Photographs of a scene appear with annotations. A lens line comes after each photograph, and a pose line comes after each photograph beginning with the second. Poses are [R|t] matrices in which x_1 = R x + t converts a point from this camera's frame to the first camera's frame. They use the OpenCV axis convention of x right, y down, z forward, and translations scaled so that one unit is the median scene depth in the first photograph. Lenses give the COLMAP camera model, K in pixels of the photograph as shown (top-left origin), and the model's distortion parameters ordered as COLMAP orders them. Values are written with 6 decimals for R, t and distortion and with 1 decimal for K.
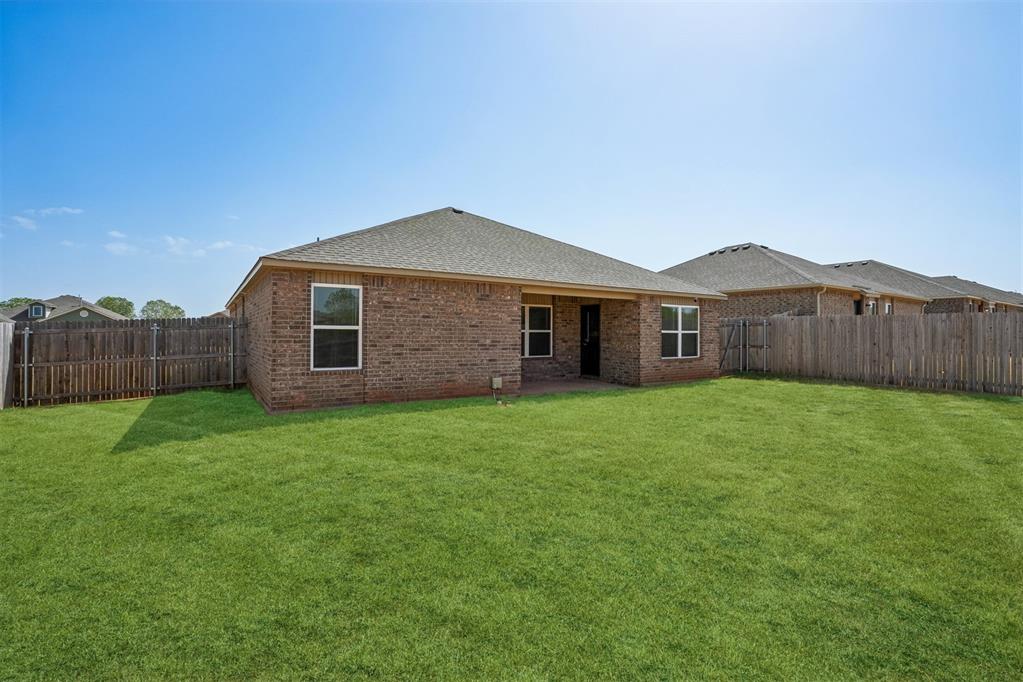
lens RADIAL K [[473.9, 0, 509.0], [0, 473.9, 332.2], [0, 0, 1]] dist [-0.023771, 0.009904]
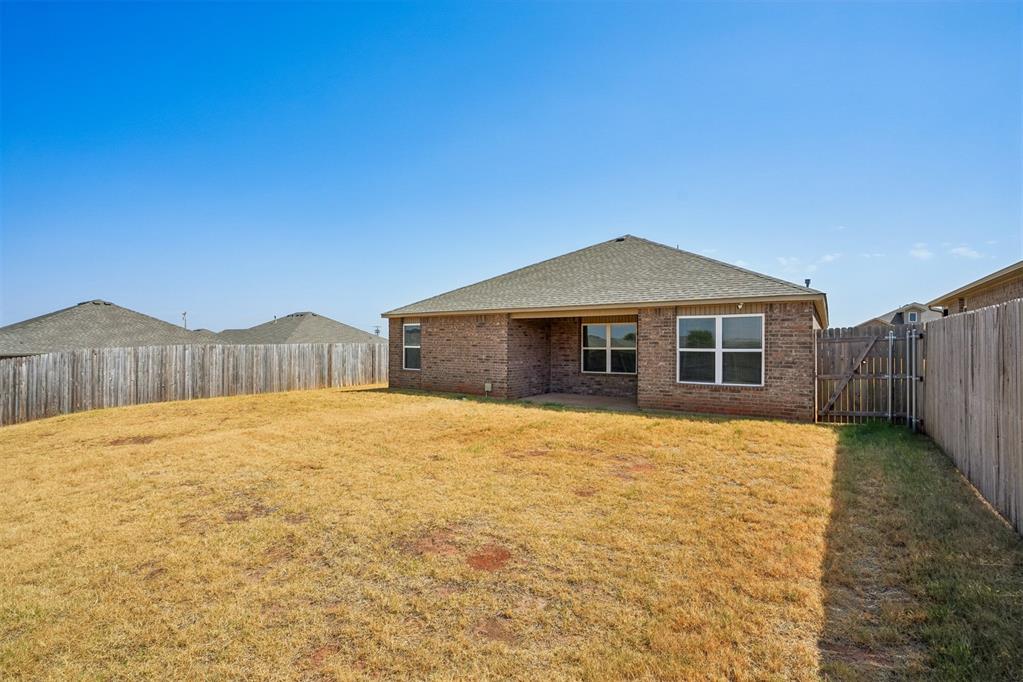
lens RADIAL K [[472.6, 0, 518.8], [0, 472.6, 339.5], [0, 0, 1]] dist [-0.036844, 0.000861]
pose [[0.394399, -0.014005, -0.918832, 1.187112], [0.001270, 0.999891, -0.014696, -0.009249], [0.918938, 0.004629, 0.394374, 0.514812]]
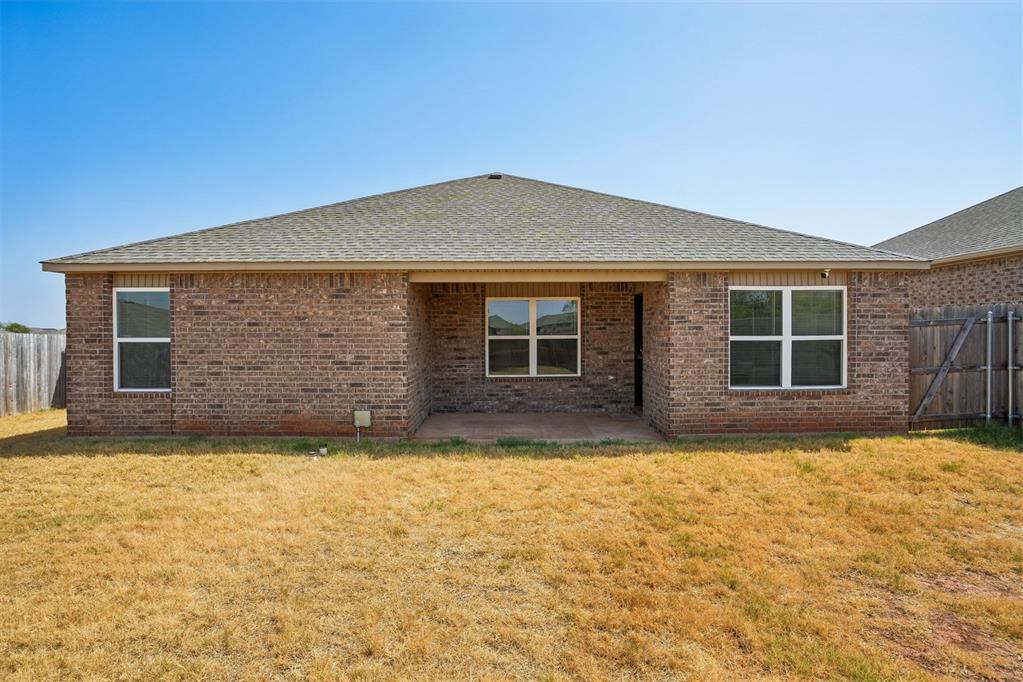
lens RADIAL K [[527.1, 0, 511.0], [0, 527.1, 334.2], [0, 0, 1]] dist [-0.022215, 0.003521]
pose [[0.845971, -0.005660, -0.533199, 0.524665], [0.010864, 0.999919, 0.006623, -0.015323], [0.533118, -0.011396, 0.845964, 0.451639]]
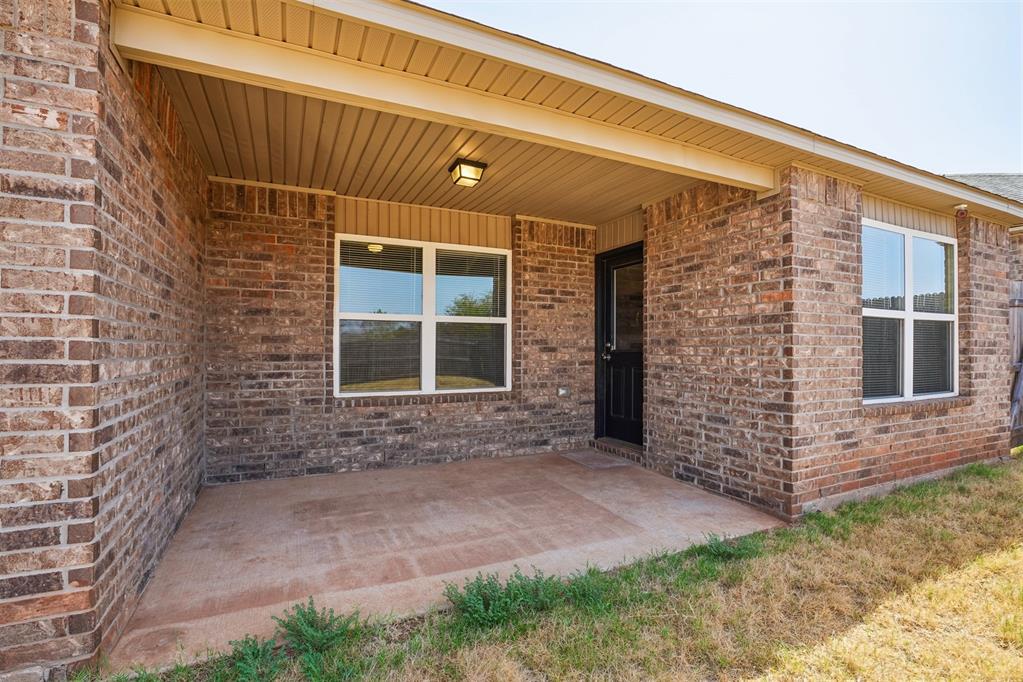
lens RADIAL K [[473.9, 0, 505.5], [0, 473.9, 347.5], [0, 0, 1]] dist [-0.023771, 0.009904]
pose [[0.990771, -0.003556, -0.135501, 0.180993], [0.002909, 0.999983, -0.004970, 0.026854], [0.135517, 0.004530, 0.990765, 0.844891]]
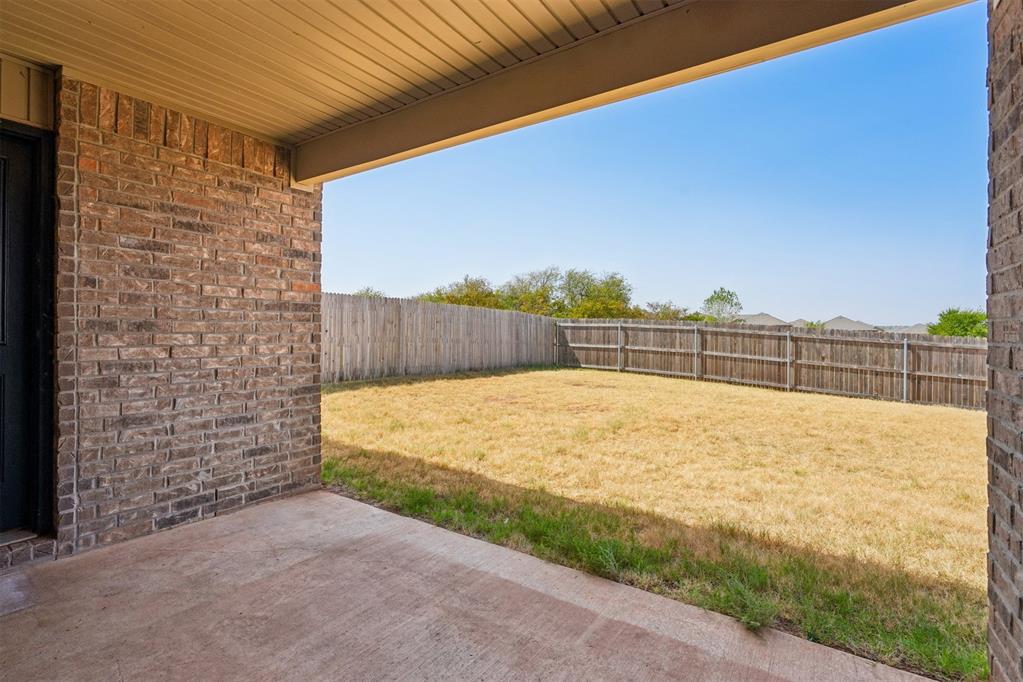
lens RADIAL K [[473.9, 0, 516.7], [0, 473.9, 330.3], [0, 0, 1]] dist [-0.023771, 0.009904]
pose [[-0.394068, -0.006445, 0.919059, -0.054576], [-0.007423, 0.999965, 0.003829, 0.020328], [-0.919051, -0.005313, -0.394102, 1.178767]]
